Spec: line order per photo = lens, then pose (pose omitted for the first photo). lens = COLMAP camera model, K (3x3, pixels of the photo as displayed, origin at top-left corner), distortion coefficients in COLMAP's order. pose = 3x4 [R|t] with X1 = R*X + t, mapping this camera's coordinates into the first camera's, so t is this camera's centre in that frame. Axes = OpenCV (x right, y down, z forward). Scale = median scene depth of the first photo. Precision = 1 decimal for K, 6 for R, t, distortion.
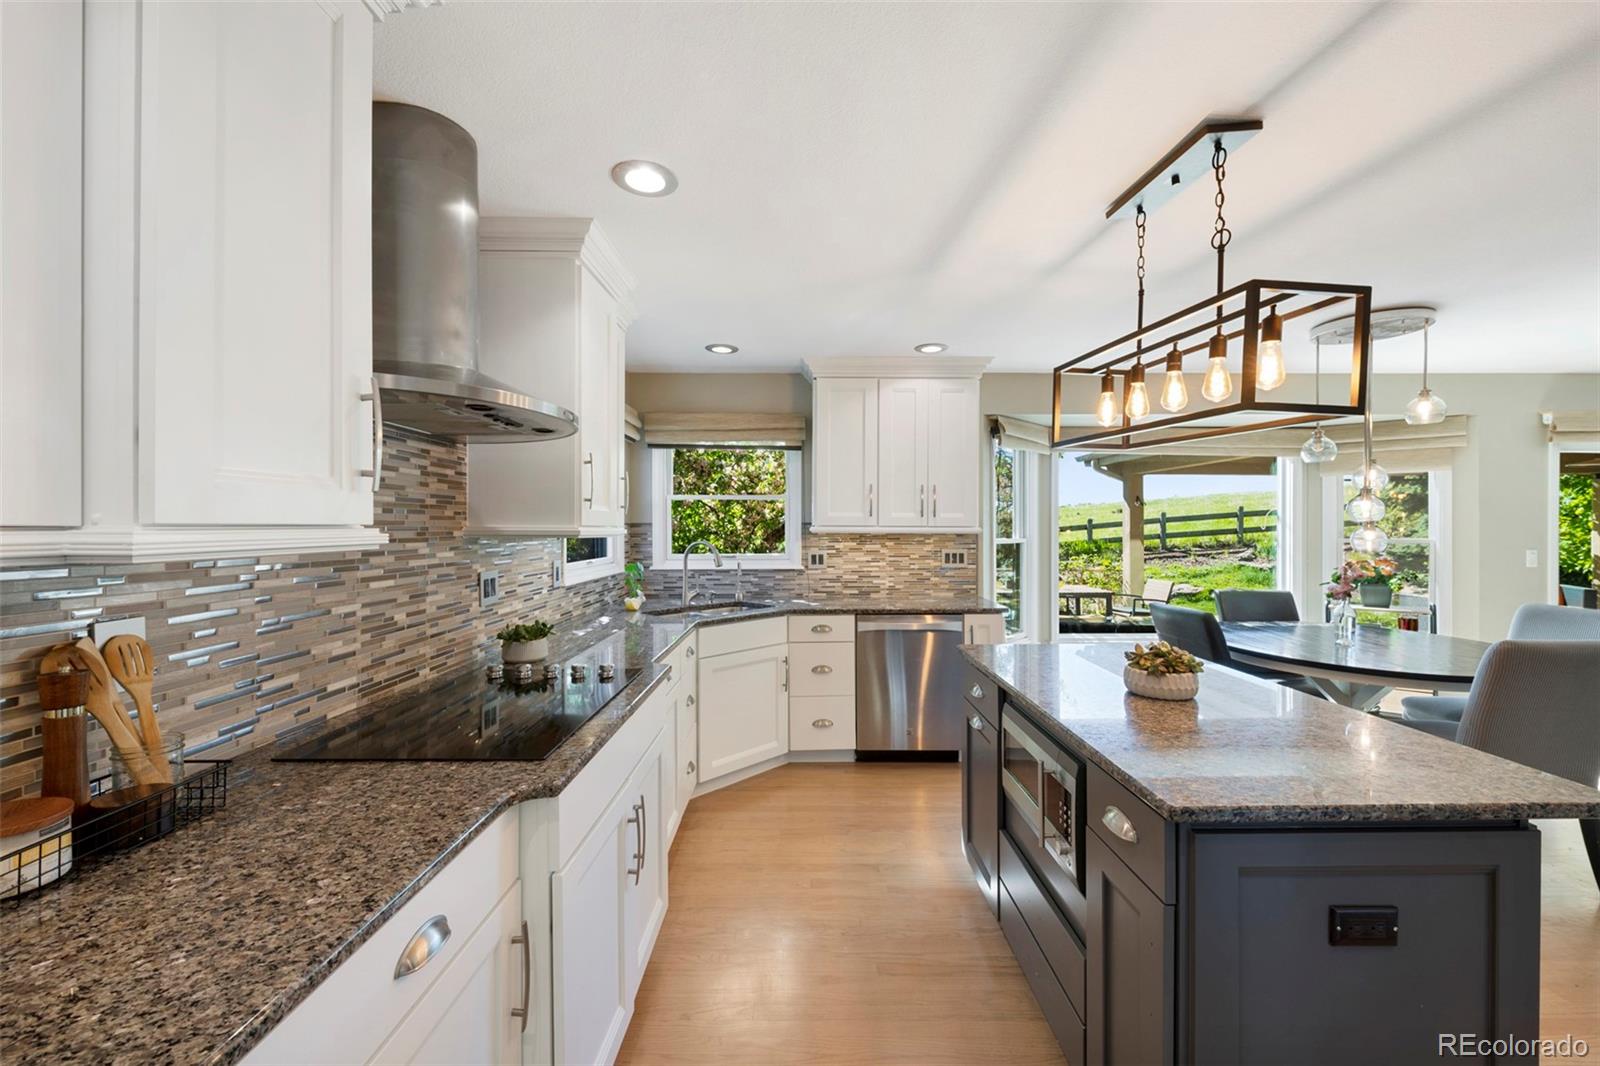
lens RADIAL K [[625.7, 0, 802.4], [0, 625.7, 525.4], [0, 0, 1]] dist [0.001763, -0.000124]
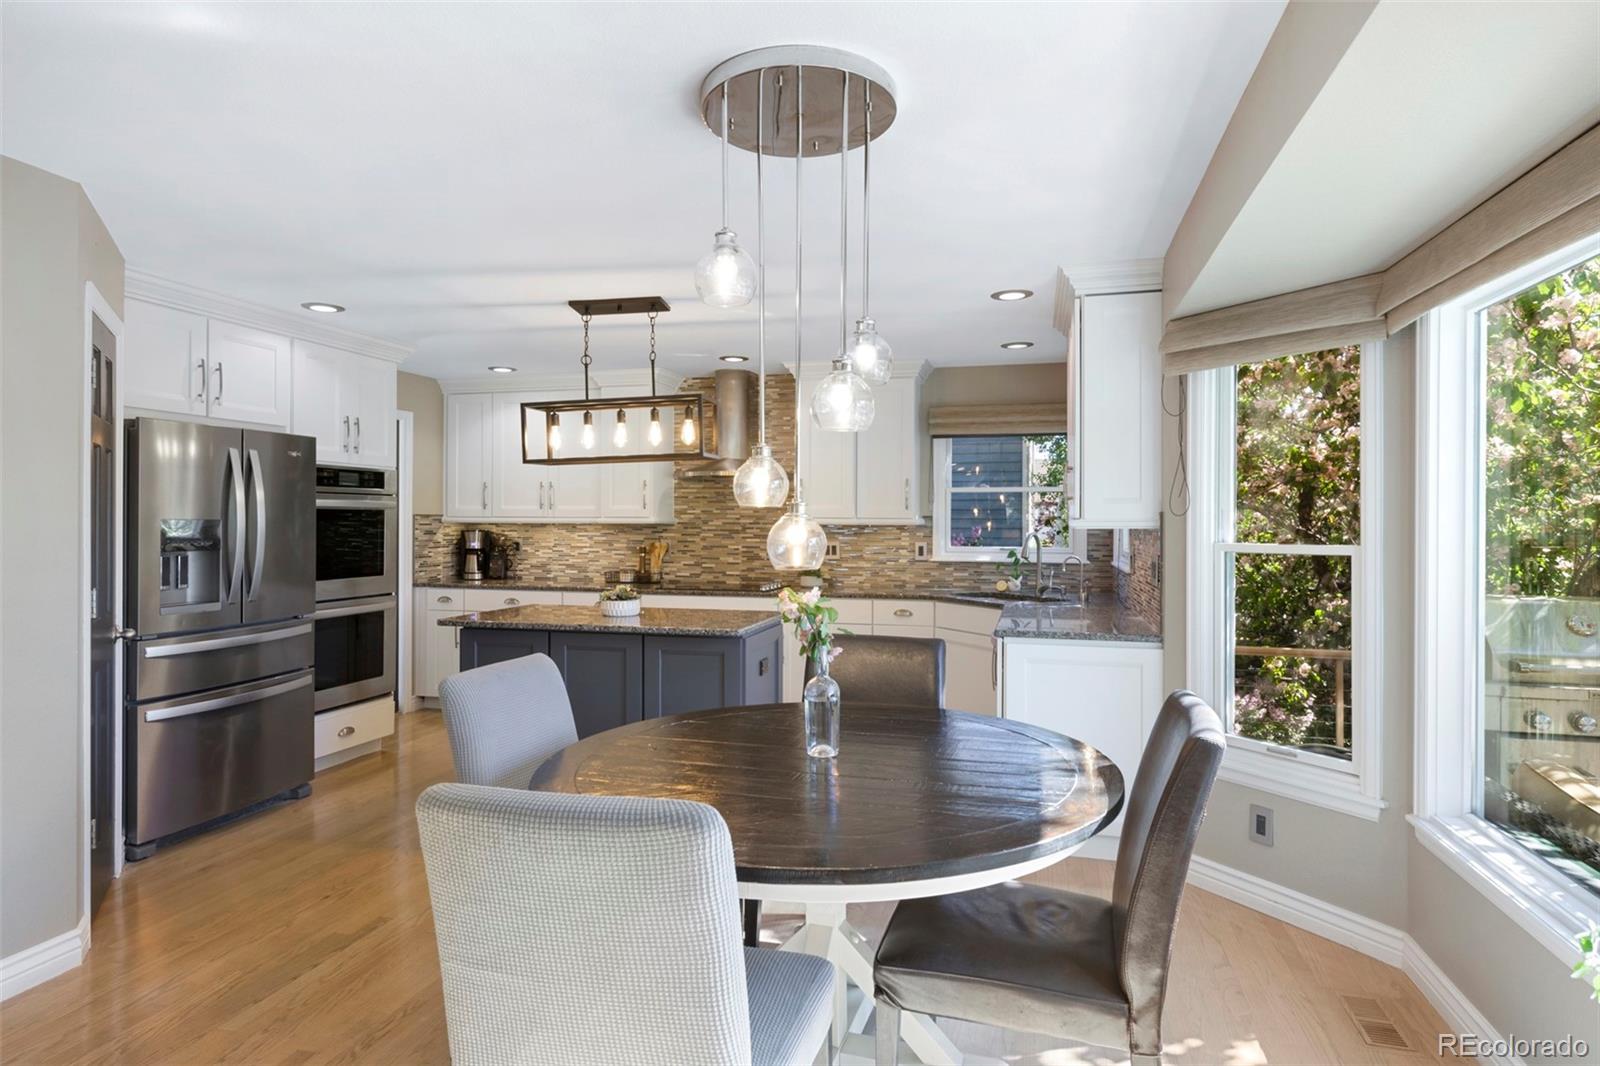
lens RADIAL K [[885.9, 0, 797.6], [0, 885.9, 518.9], [0, 0, 1]] dist [0.000973, 0.000104]
pose [[-0.259417, -0.003945, -0.965757, 2.777833], [-0.004687, 0.999985, -0.002826, 0.014641], [0.965754, 0.003794, -0.259432, 2.091125]]
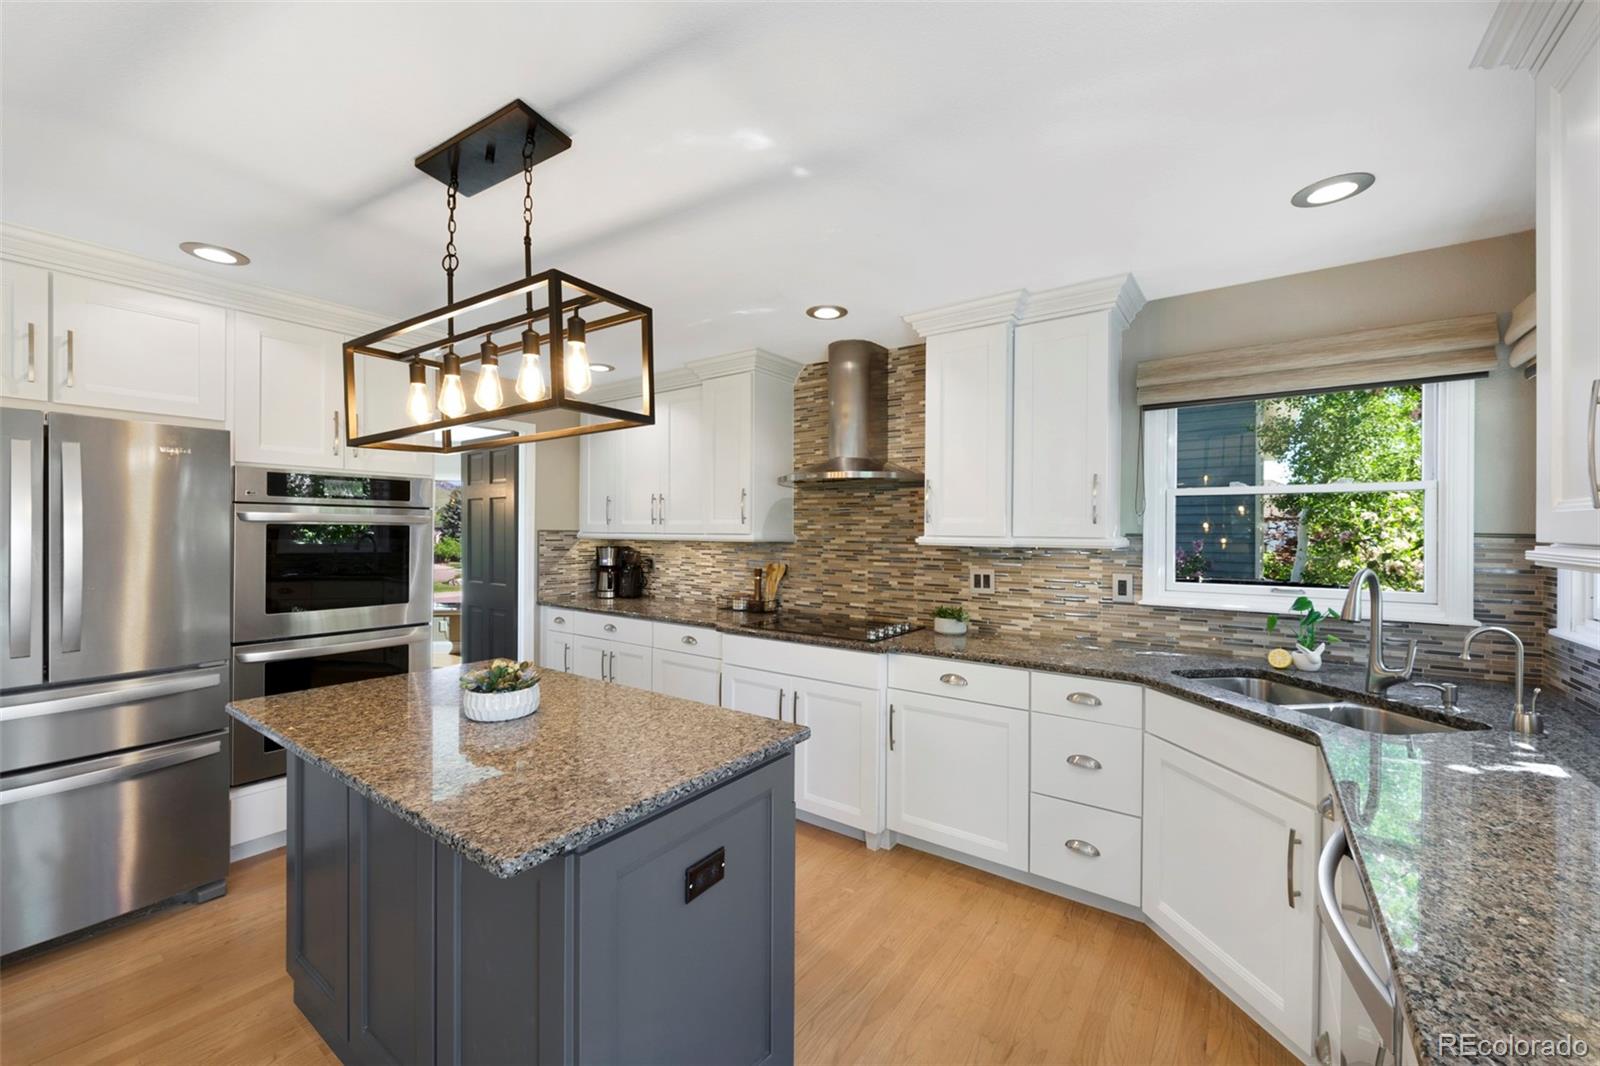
lens RADIAL K [[625.7, 0, 802.4], [0, 625.7, 525.4], [0, 0, 1]] dist [0.001763, -0.000124]
pose [[-0.582340, -0.012187, -0.812854, 1.090655], [-0.006994, 0.999926, -0.009981, -0.008118], [0.812915, -0.000127, -0.582382, 1.925580]]
